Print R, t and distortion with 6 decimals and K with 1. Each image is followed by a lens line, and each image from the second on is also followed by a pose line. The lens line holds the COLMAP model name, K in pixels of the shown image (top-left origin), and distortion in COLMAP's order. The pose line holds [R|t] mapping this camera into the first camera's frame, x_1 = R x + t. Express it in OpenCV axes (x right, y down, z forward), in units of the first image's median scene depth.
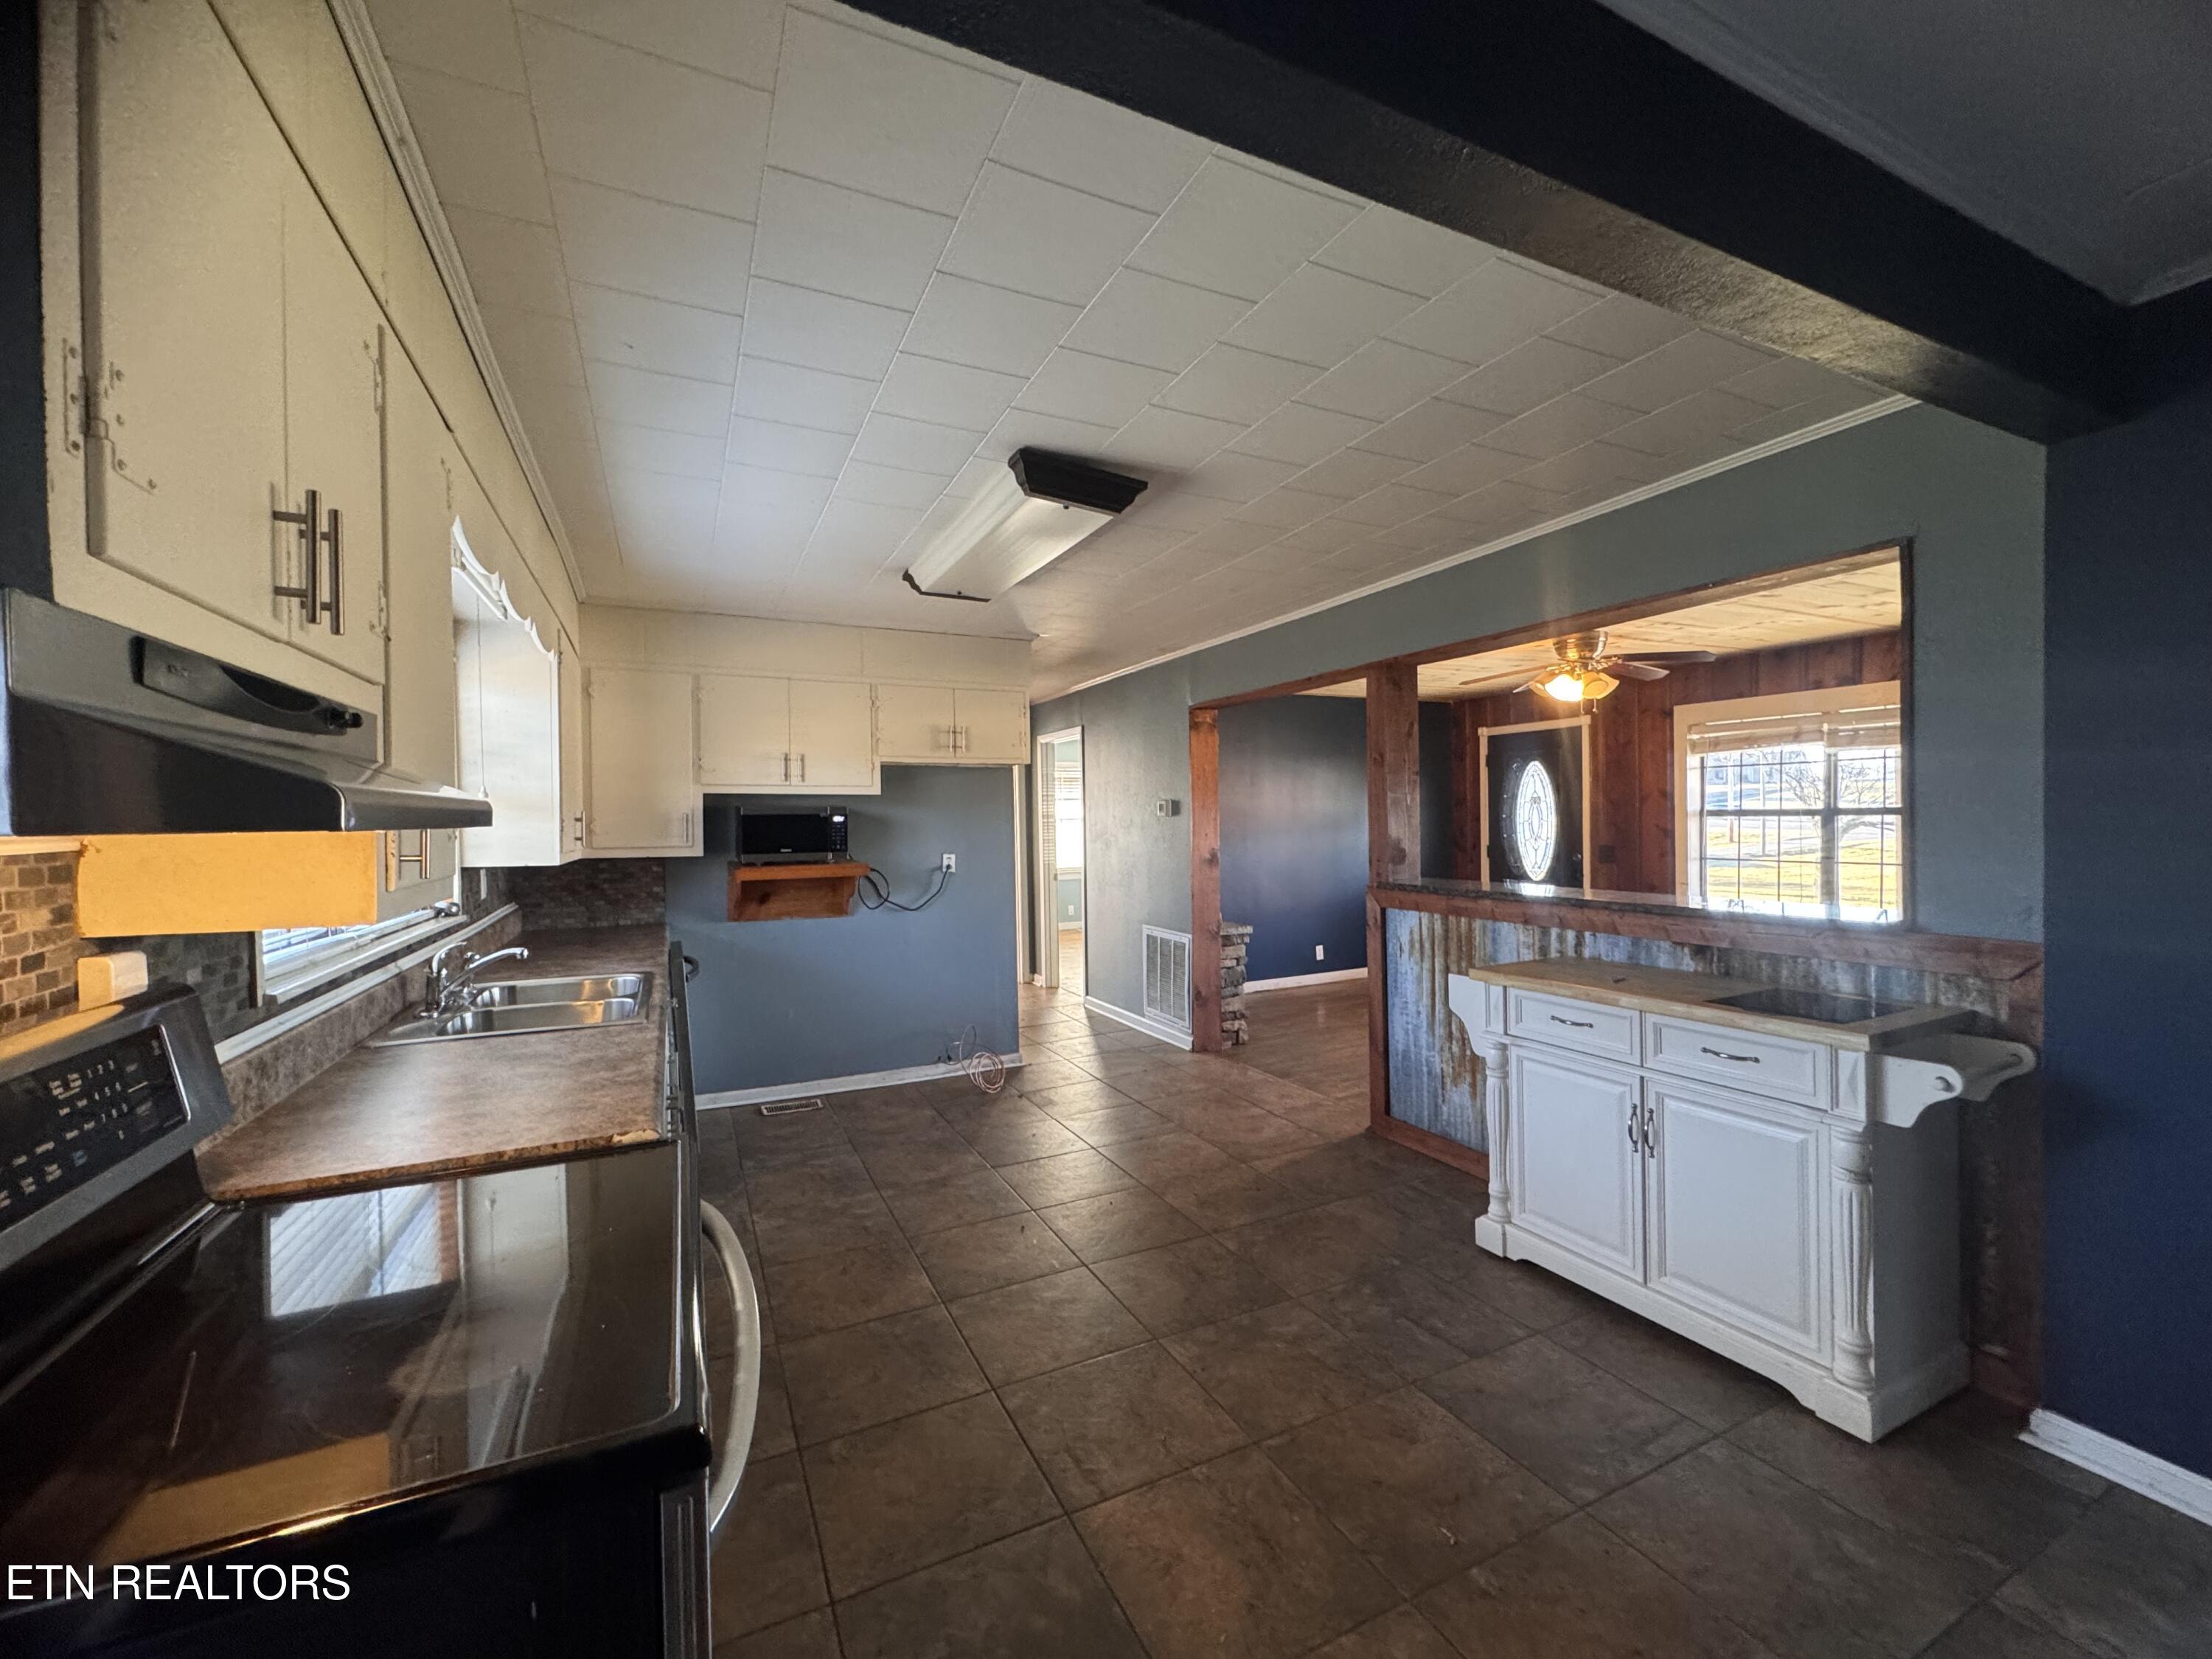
lens RADIAL K [[887.2, 0, 1106.0], [0, 887.2, 834.3], [0, 0, 1]] dist [-0.007199, 0.000439]
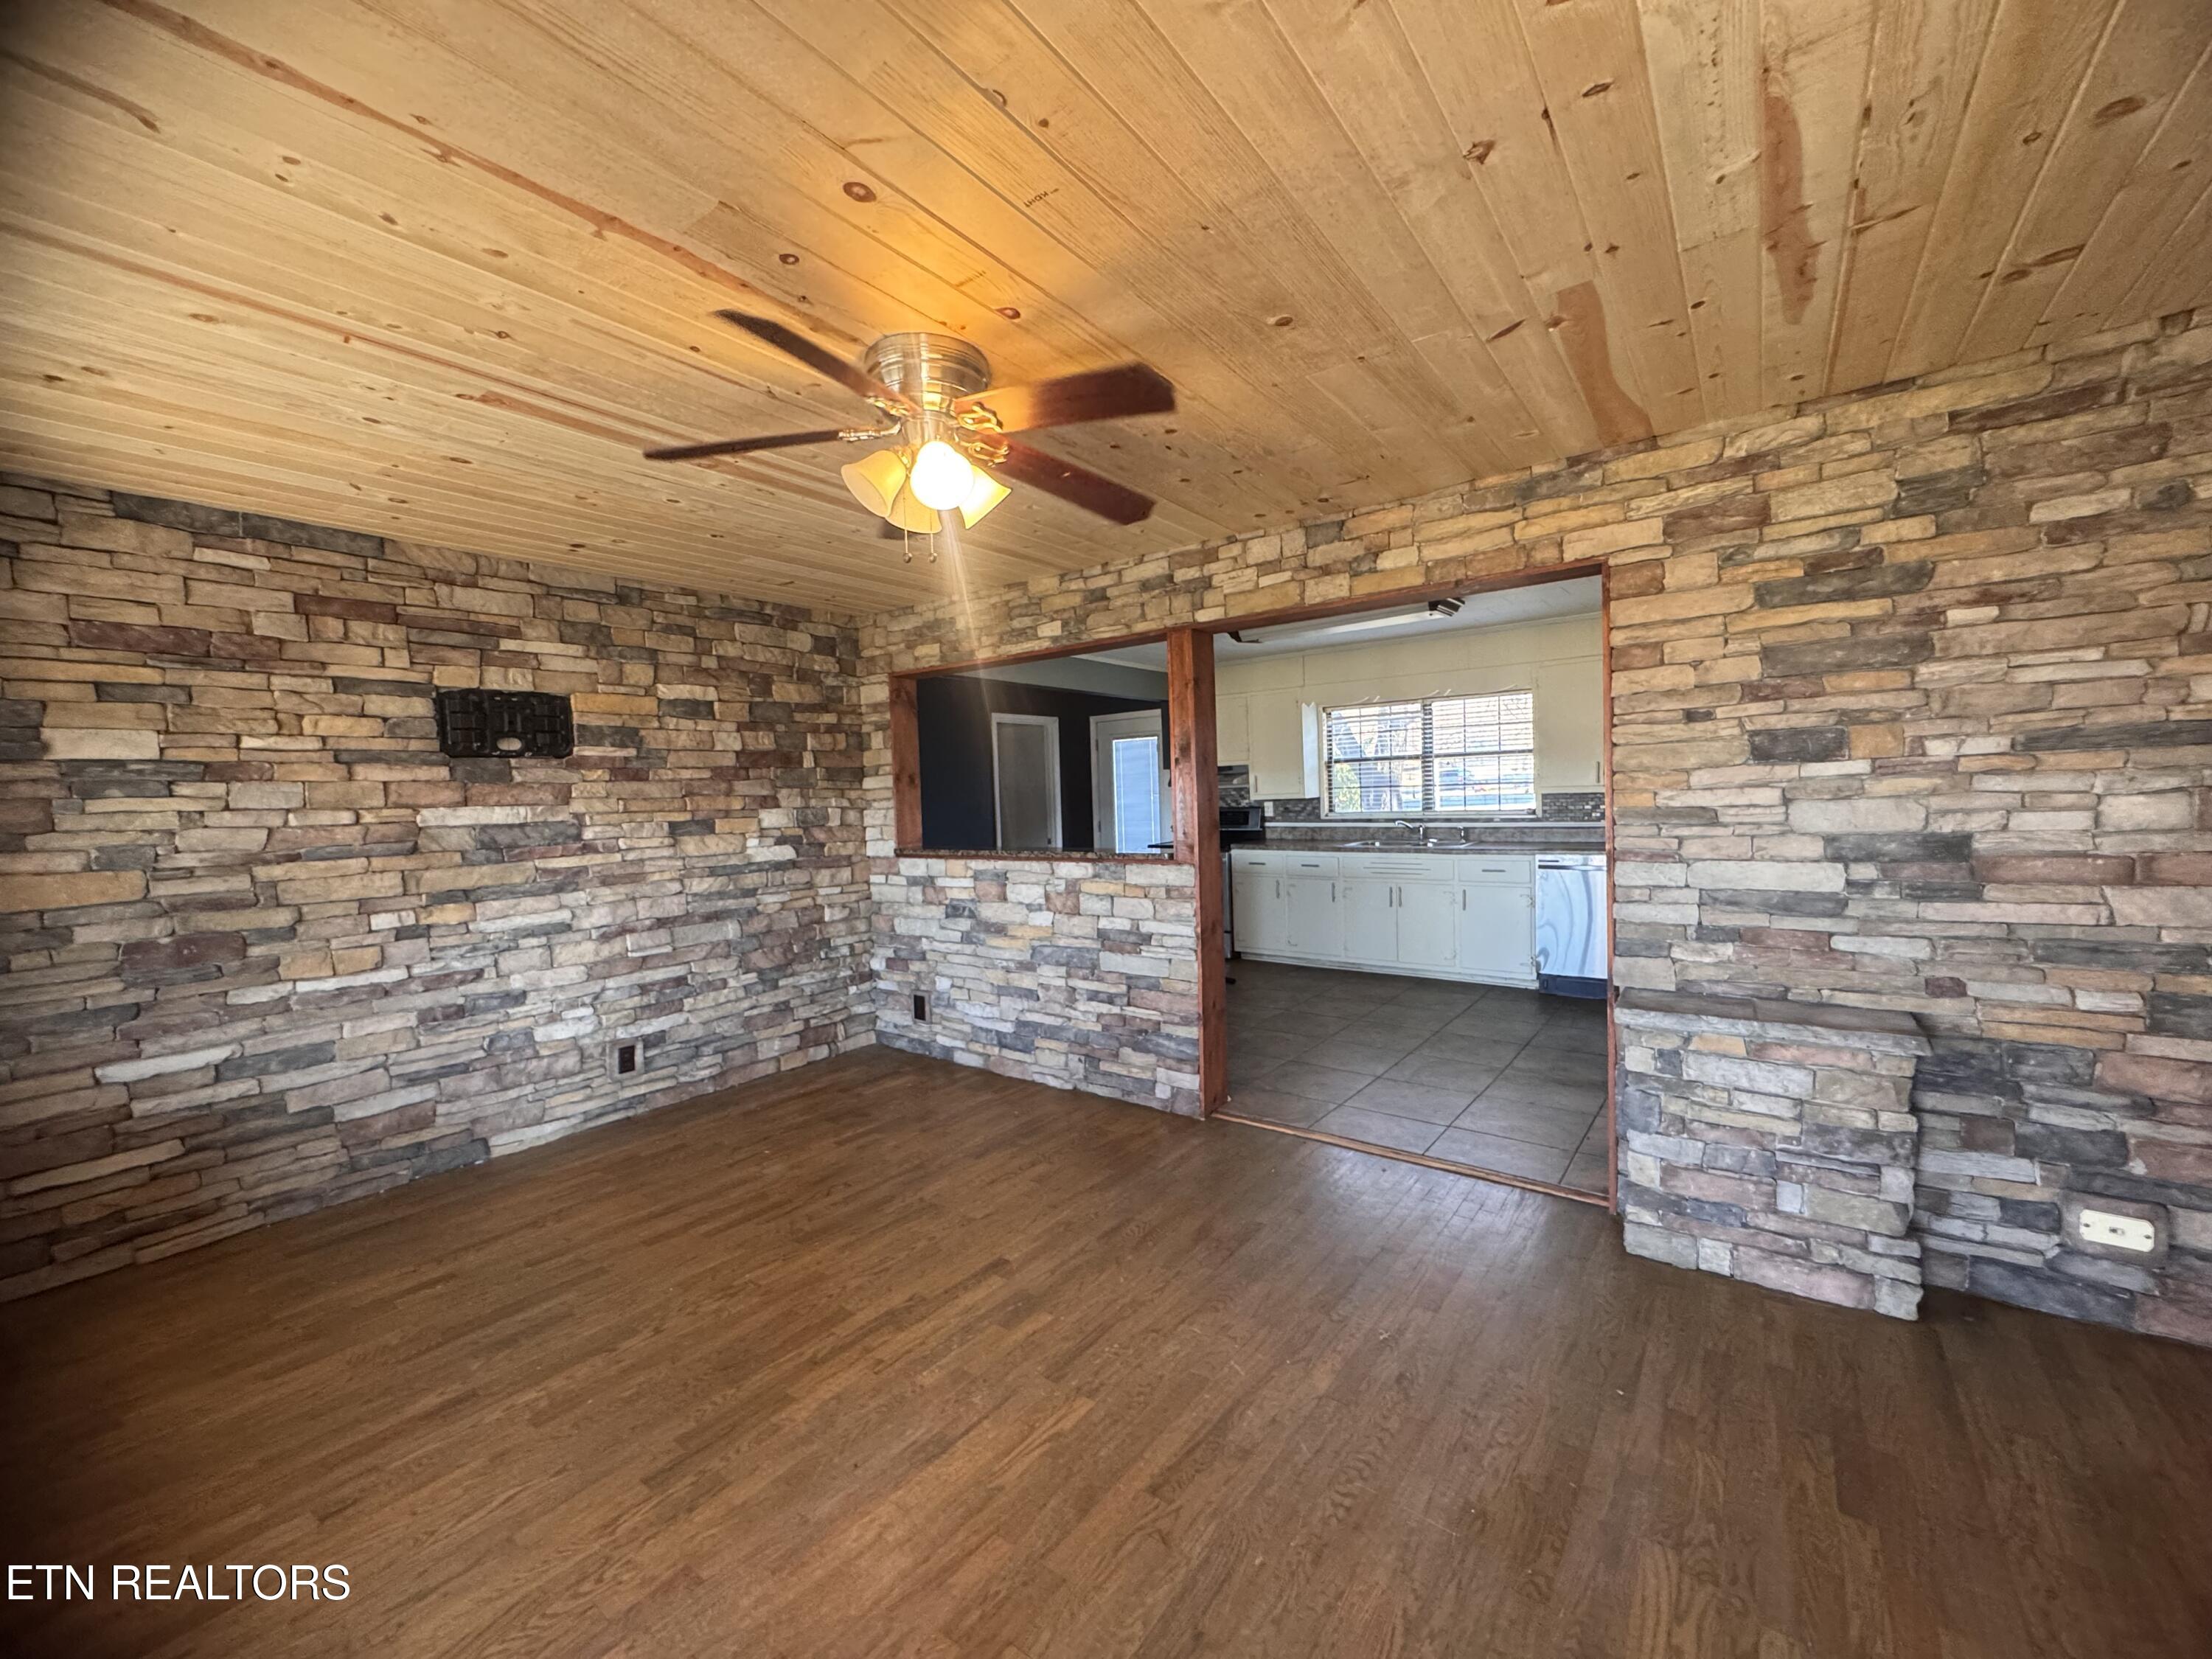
lens RADIAL K [[887.2, 0, 1114.7], [0, 887.2, 829.4], [0, 0, 1]] dist [-0.007199, 0.000439]
pose [[-0.882511, 0.067814, -0.465378, 0.742135], [0.041532, 0.996921, 0.066511, -0.036839], [0.468455, 0.039368, -0.882610, 1.572513]]
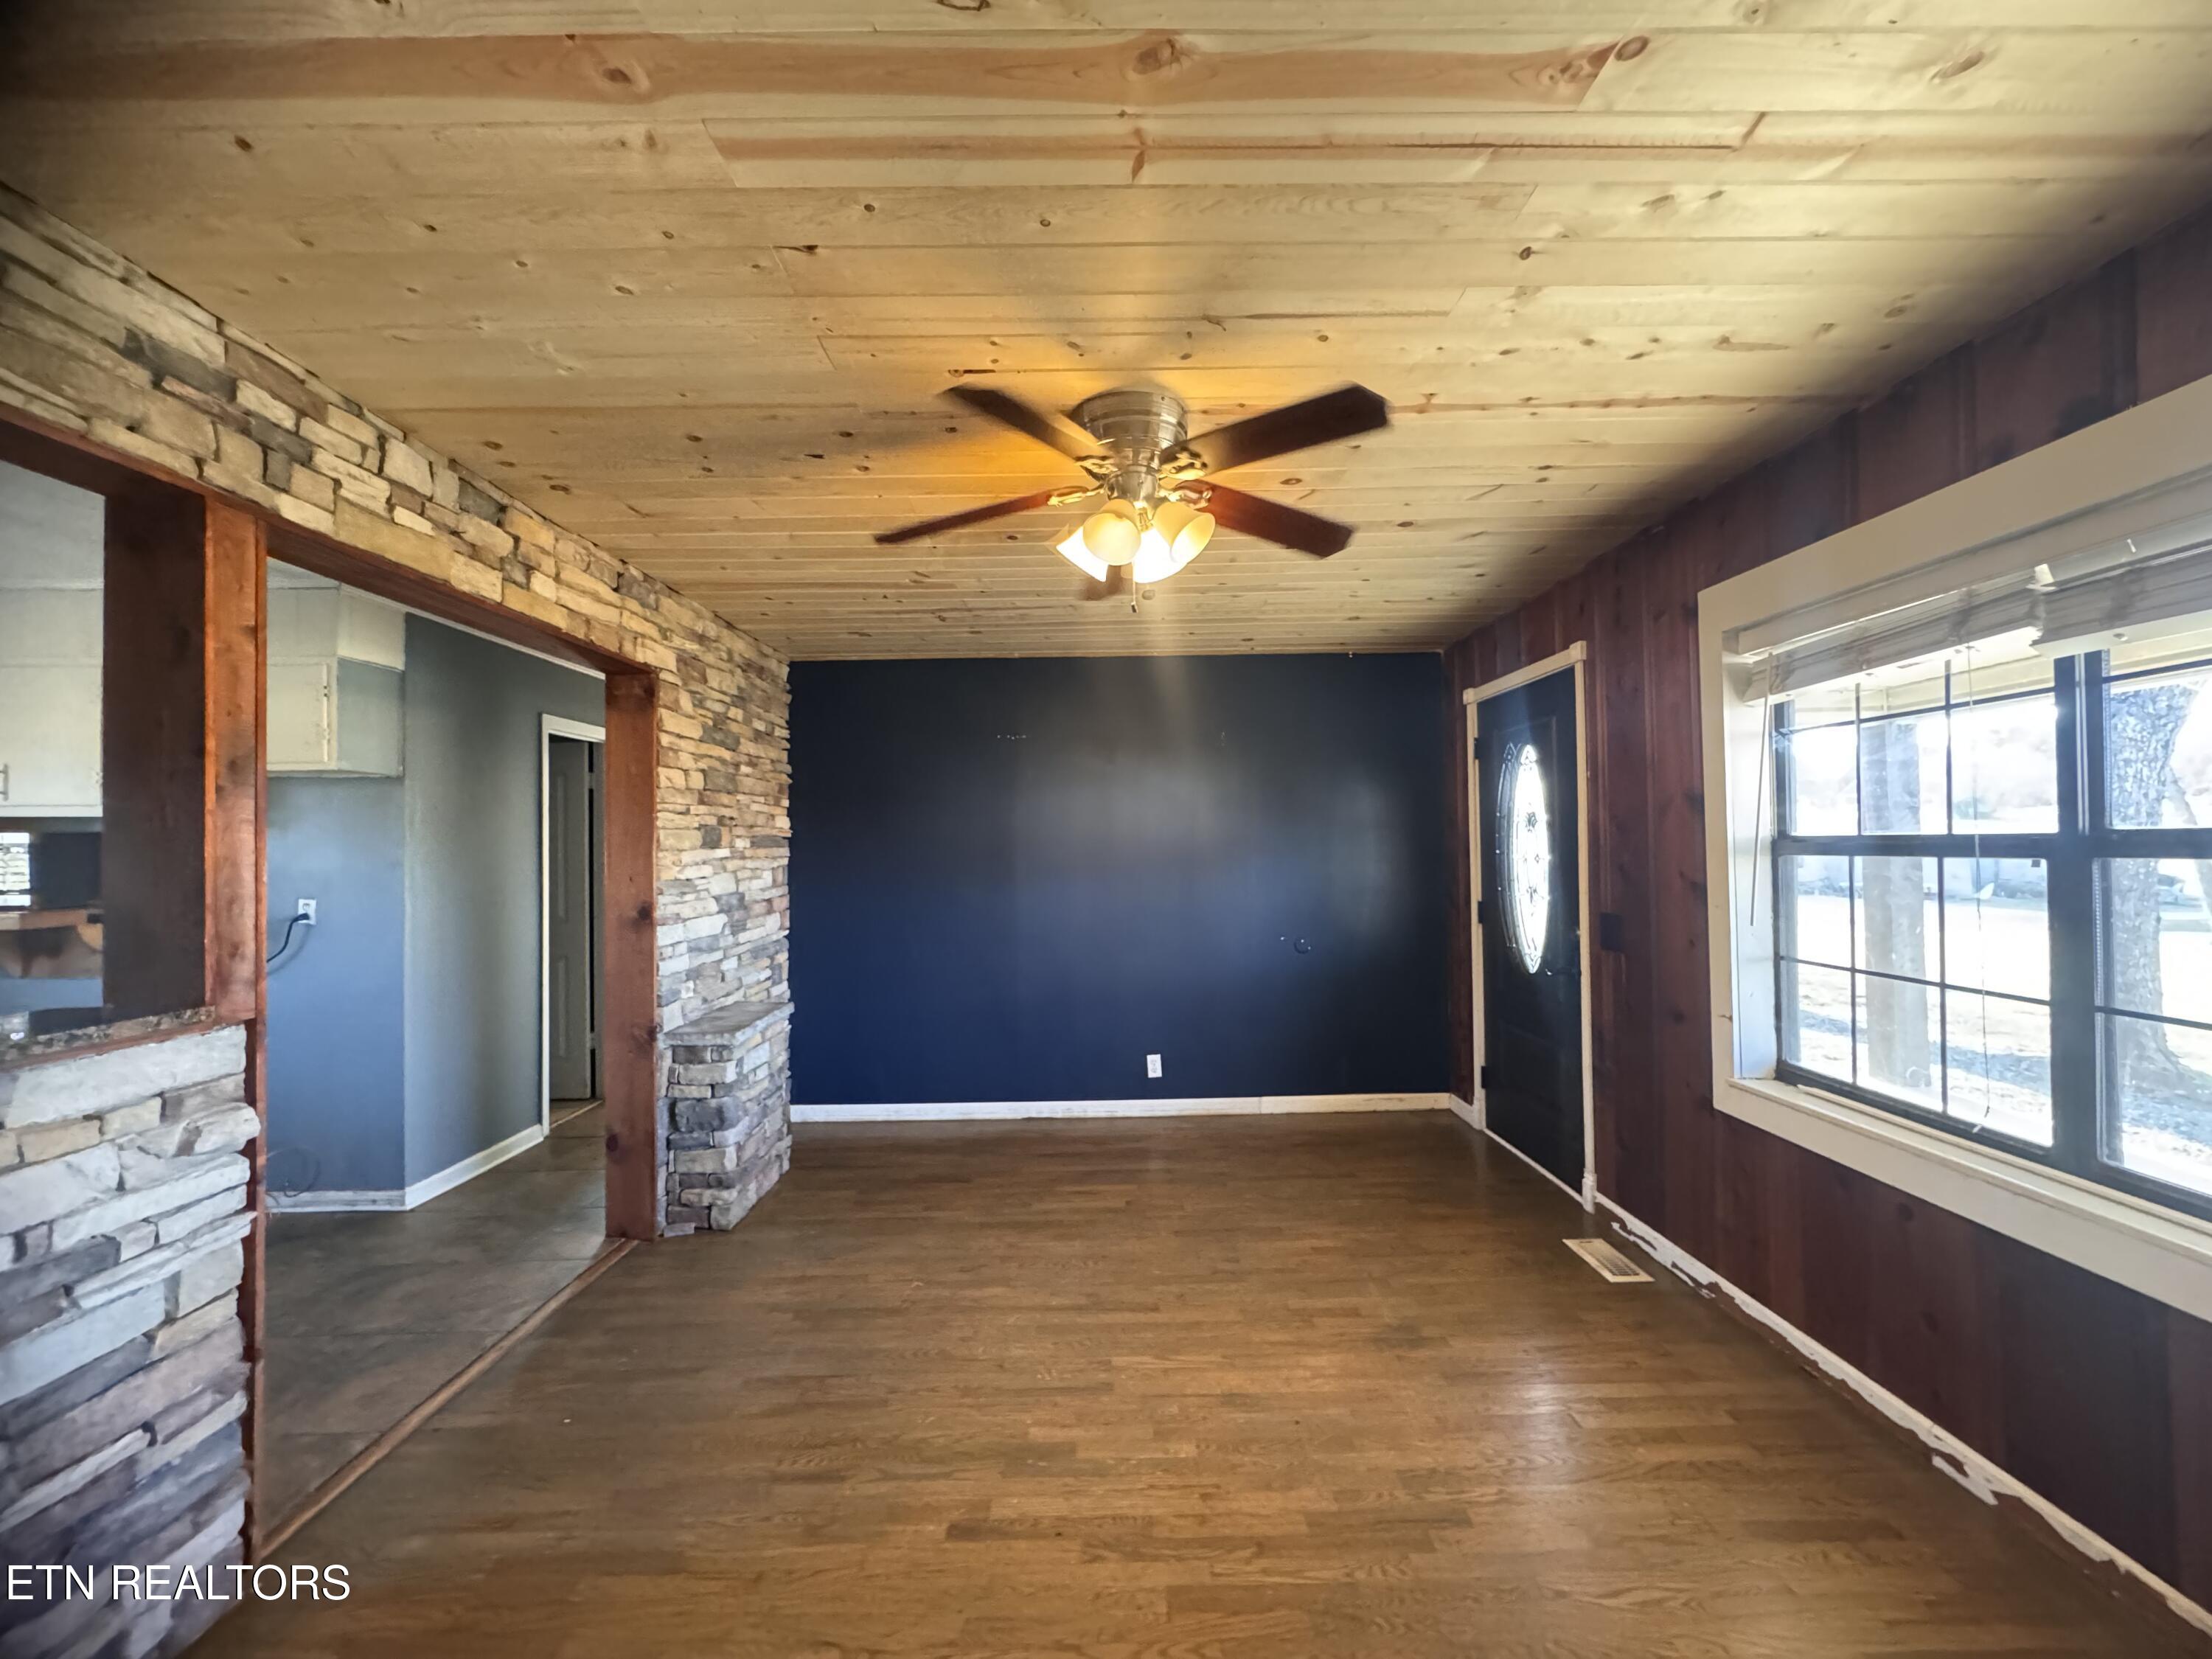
lens RADIAL K [[887.2, 0, 1096.3], [0, 887.2, 834.5], [0, 0, 1]] dist [-0.007199, 0.000439]
pose [[0.904694, -0.001656, -0.426059, 0.781553], [-0.010686, 0.999590, -0.026576, -0.019494], [0.425928, 0.028596, 0.904305, 0.693634]]
